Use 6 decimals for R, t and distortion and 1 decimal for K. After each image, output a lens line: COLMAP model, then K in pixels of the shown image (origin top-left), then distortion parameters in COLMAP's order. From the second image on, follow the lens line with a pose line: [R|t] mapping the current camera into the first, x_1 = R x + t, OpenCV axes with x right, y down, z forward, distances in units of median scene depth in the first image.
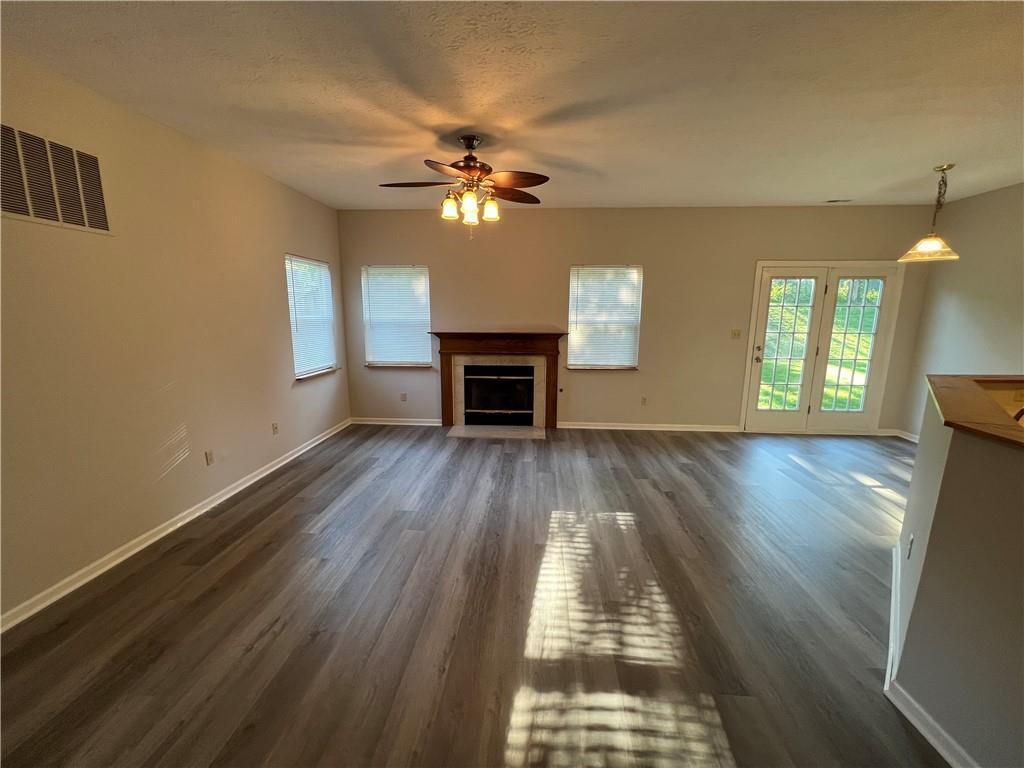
lens RADIAL K [[411.0, 0, 510.5], [0, 411.0, 385.3], [0, 0, 1]] dist [0.002477, 0.000383]
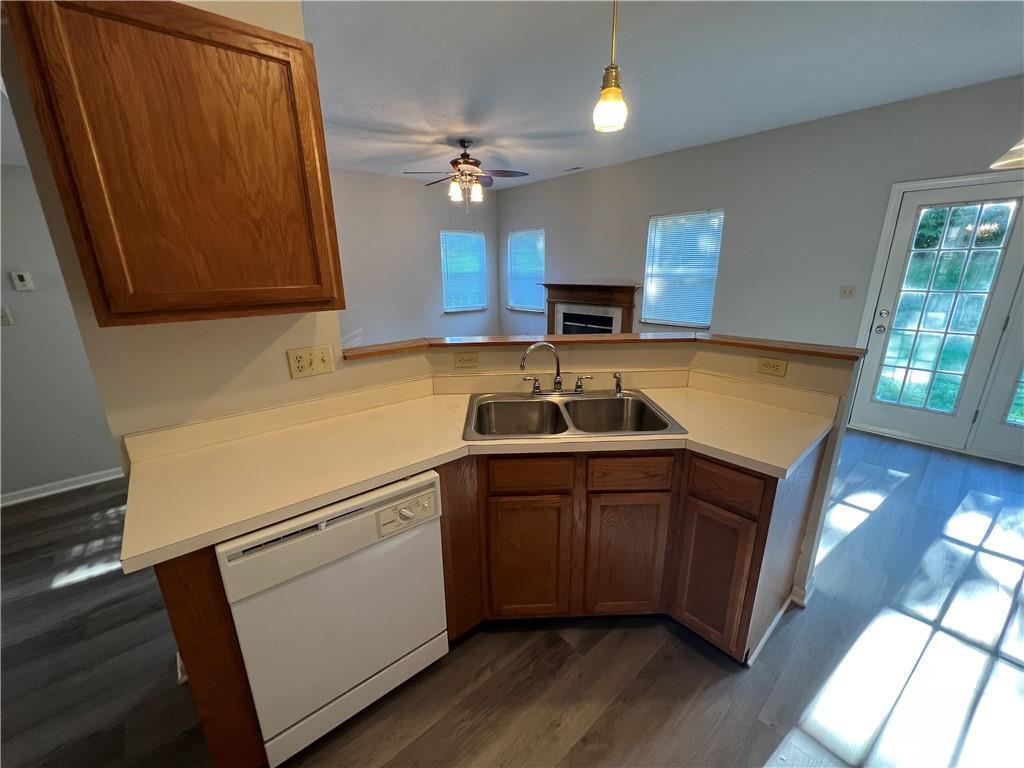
lens RADIAL K [[411.0, 0, 505.3], [0, 411.0, 387.1], [0, 0, 1]] dist [0.002477, 0.000383]
pose [[0.696607, 0.188438, -0.692264, 0.664807], [-0.114867, 0.981738, 0.151647, 0.001660], [0.708198, -0.026120, 0.705530, 0.044882]]
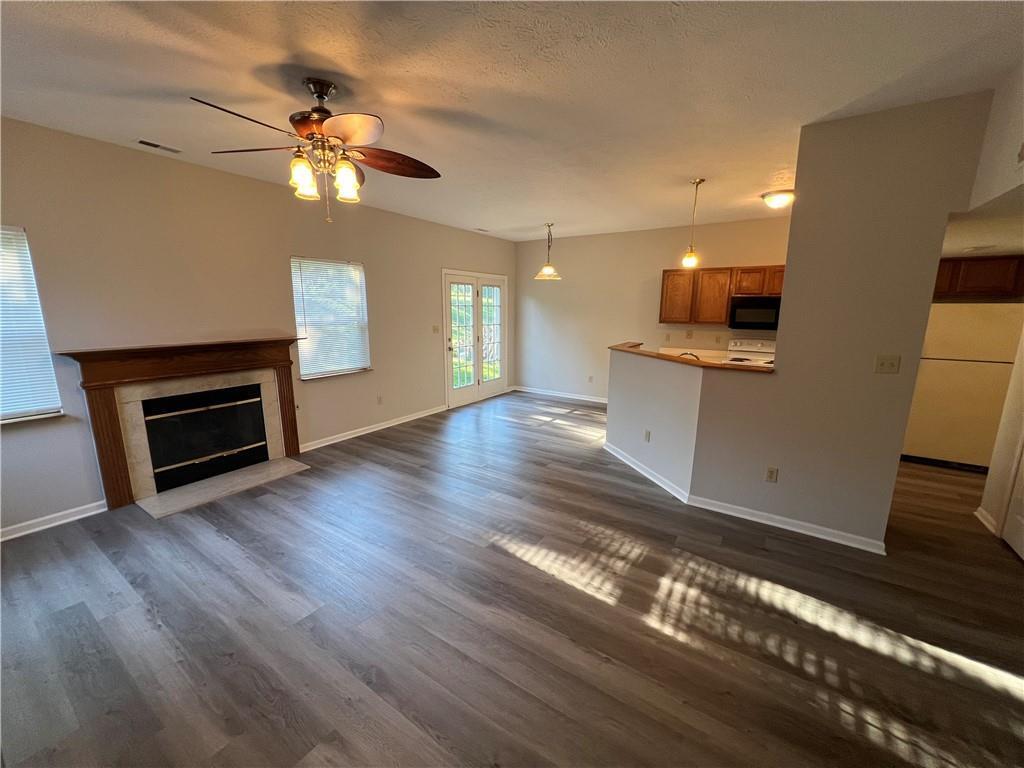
lens RADIAL K [[411.0, 0, 510.0], [0, 411.0, 387.0], [0, 0, 1]] dist [0.002477, 0.000383]
pose [[0.504490, -0.168193, 0.846877, -0.375737], [0.152270, 0.982801, 0.104480, -0.052137], [-0.849885, 0.076245, 0.521424, 0.211905]]
